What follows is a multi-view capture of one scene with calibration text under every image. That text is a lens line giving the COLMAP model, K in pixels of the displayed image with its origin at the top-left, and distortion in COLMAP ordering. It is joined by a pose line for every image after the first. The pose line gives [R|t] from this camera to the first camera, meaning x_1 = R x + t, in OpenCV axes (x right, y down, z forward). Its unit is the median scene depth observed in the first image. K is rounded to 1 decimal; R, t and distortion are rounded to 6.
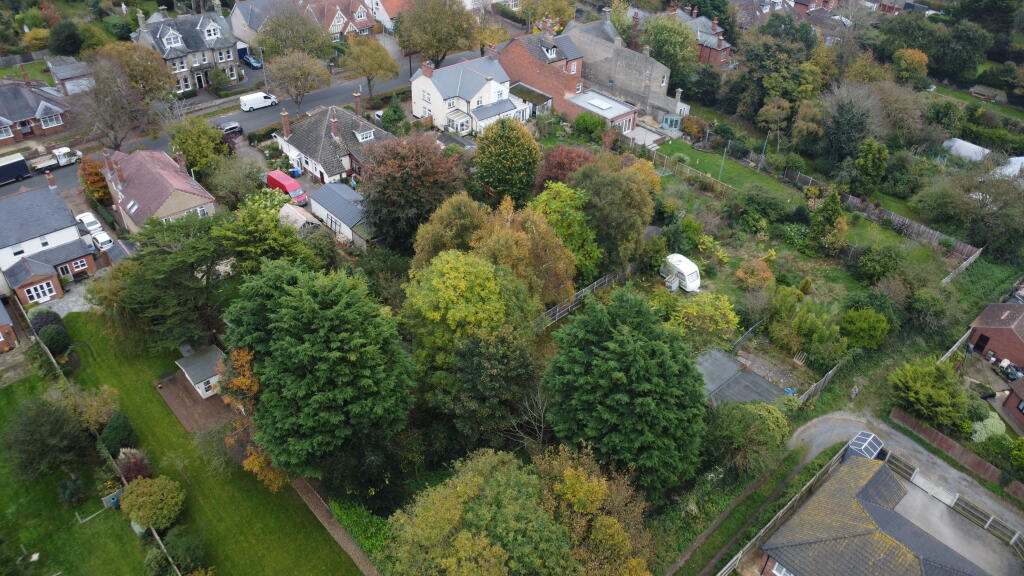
lens RADIAL K [[746.5, 0, 512.0], [0, 746.5, 288.0], [0, 0, 1]] dist [-0.022459, -0.004916]
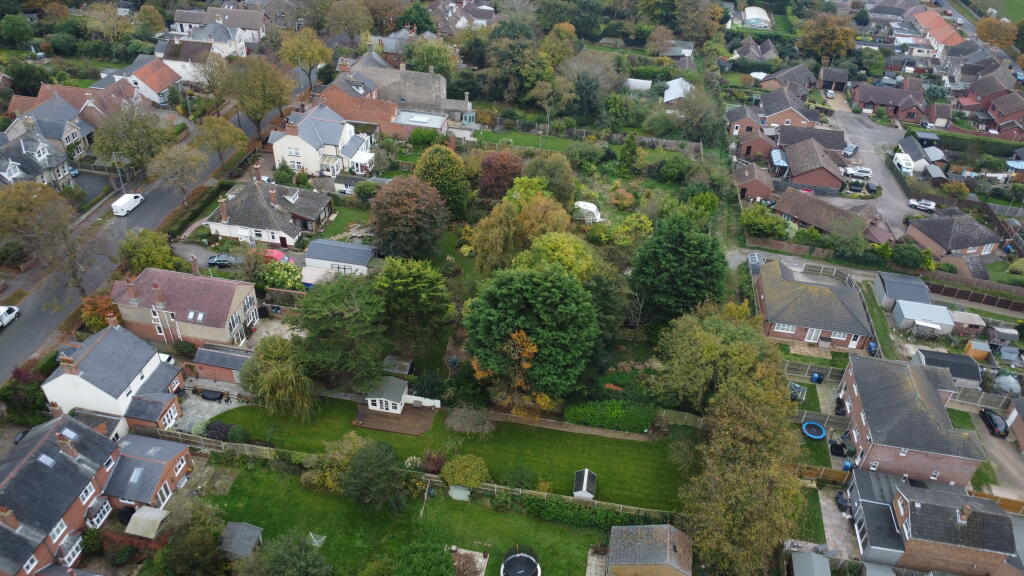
lens RADIAL K [[746.5, 0, 512.0], [0, 746.5, 288.0], [0, 0, 1]] dist [-0.022459, -0.004916]
pose [[0.787918, -0.368445, 0.493389, -0.487162], [0.355710, 0.926370, 0.123727, -0.085274], [-0.502648, 0.078016, 0.860964, -0.134017]]
